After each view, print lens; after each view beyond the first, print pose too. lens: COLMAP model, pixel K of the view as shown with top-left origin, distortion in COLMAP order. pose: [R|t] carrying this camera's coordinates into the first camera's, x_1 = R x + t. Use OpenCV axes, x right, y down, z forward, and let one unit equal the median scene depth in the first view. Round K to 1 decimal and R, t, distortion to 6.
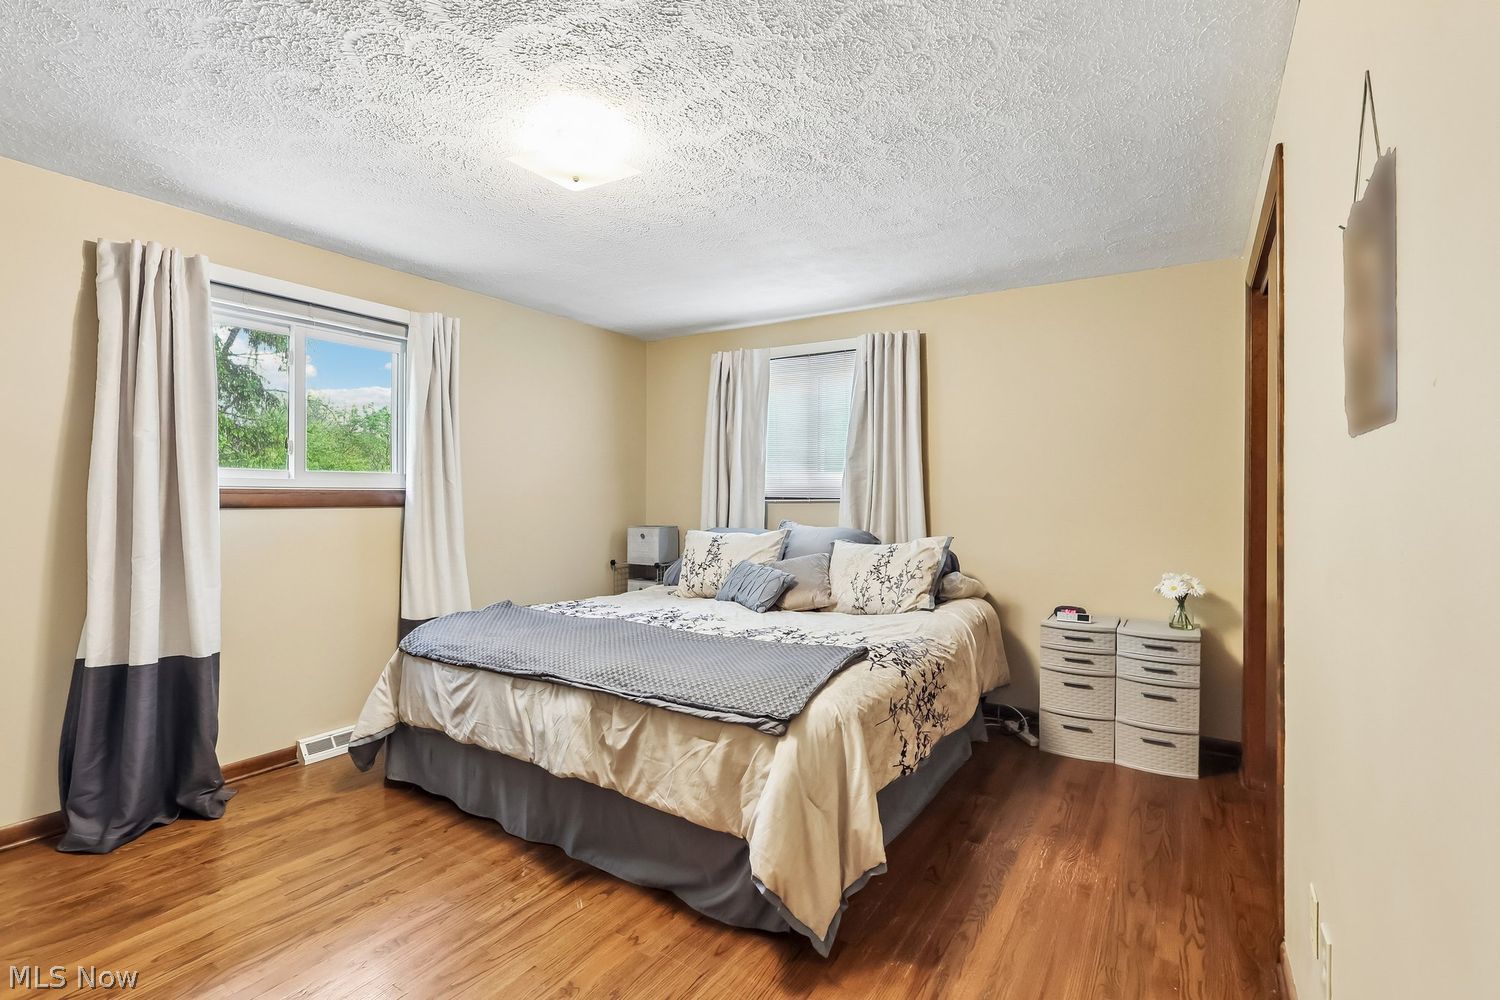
lens RADIAL K [[699.8, 0, 751.0], [0, 699.8, 495.8], [0, 0, 1]] dist [-0.002487, -0.000641]
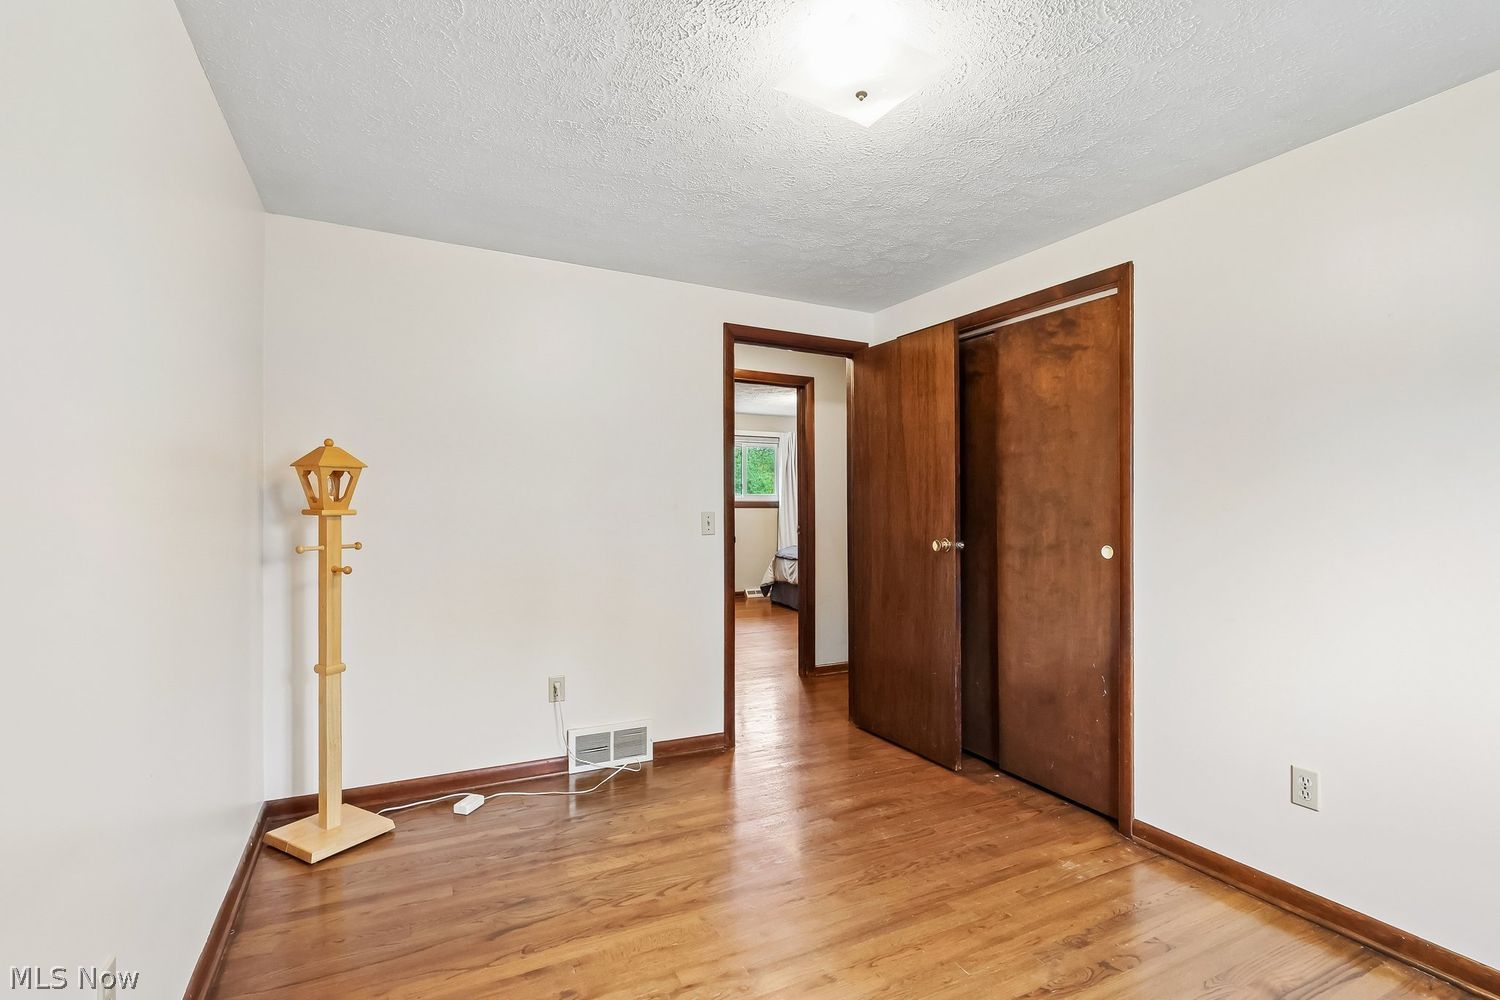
lens RADIAL K [[699.8, 0, 749.1], [0, 699.8, 500.5], [0, 0, 1]] dist [-0.002487, -0.000641]
pose [[0.857567, -0.006598, -0.514330, 0.926305], [0.008405, 0.999964, 0.001187, -0.018776], [0.514304, -0.005341, 0.857592, -1.592699]]
